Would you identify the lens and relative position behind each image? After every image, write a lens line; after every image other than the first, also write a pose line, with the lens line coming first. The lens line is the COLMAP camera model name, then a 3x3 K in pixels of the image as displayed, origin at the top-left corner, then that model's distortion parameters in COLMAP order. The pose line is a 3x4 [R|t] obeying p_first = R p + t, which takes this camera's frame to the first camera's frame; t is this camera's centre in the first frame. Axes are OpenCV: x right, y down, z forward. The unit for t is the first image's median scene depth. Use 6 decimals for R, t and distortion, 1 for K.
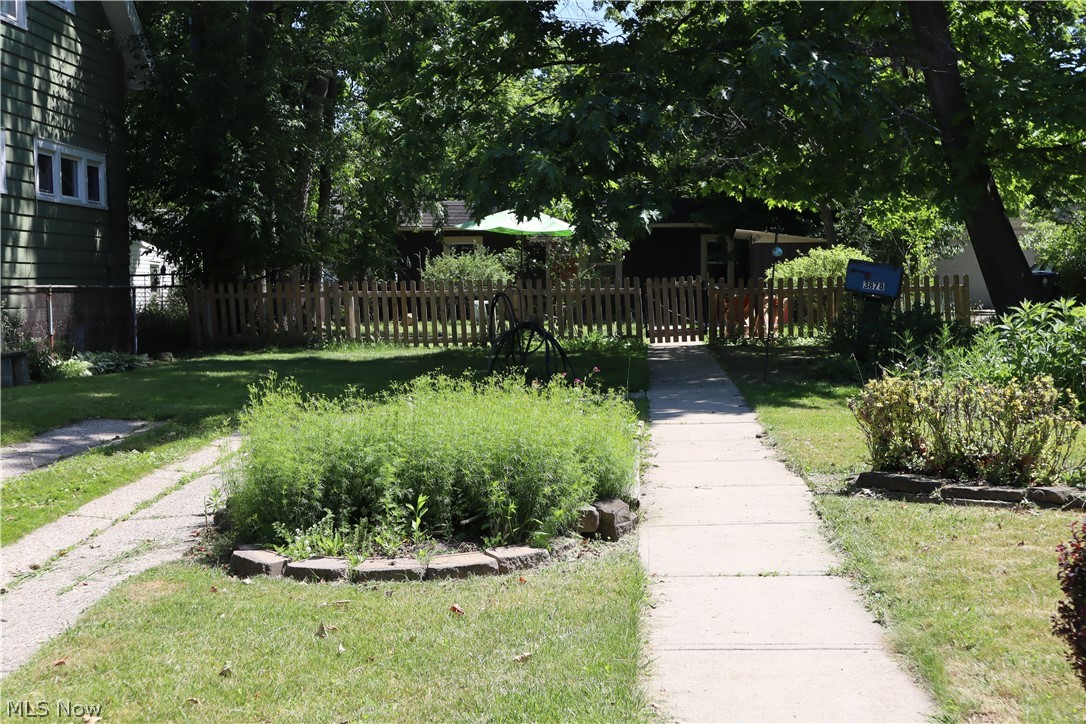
lens RADIAL K [[1410.2, 0, 543.0], [0, 1410.2, 362.0], [0, 0, 1]] dist [0.019872, 0.092553]
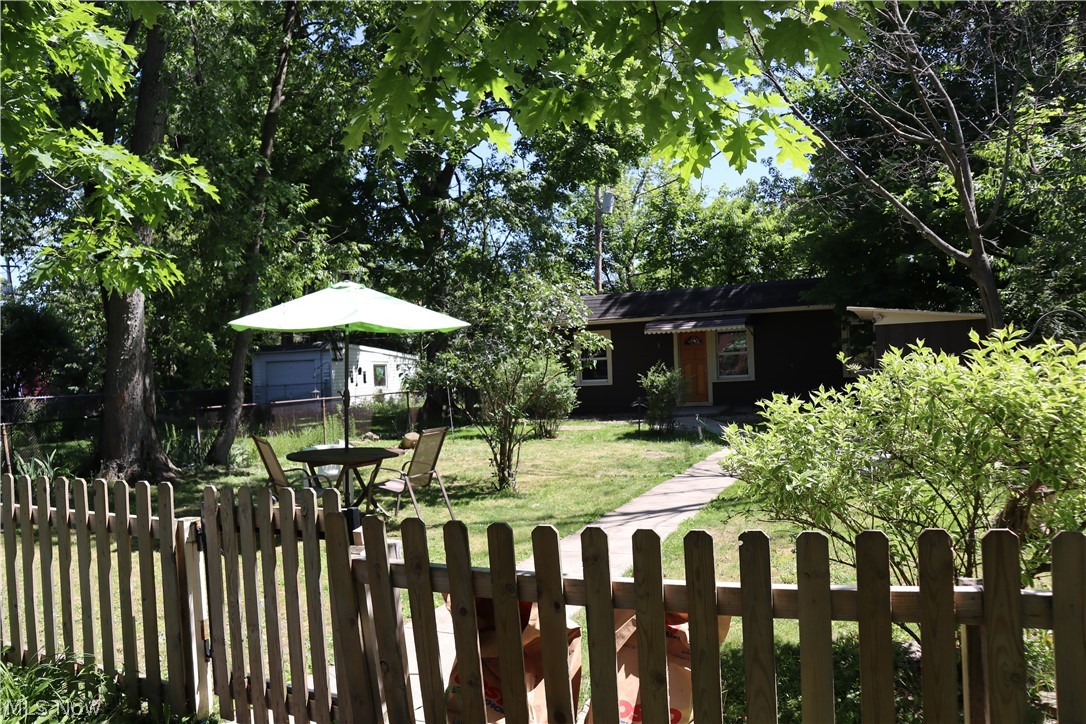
lens RADIAL K [[753.8, 0, 543.0], [0, 753.8, 362.0], [0, 0, 1]] dist [-0.112100, 0.069791]
pose [[0.932226, -0.033643, -0.360310, 0.235679], [0.017279, 0.998672, -0.048543, -0.094645], [0.361464, 0.039027, 0.931569, 1.109245]]
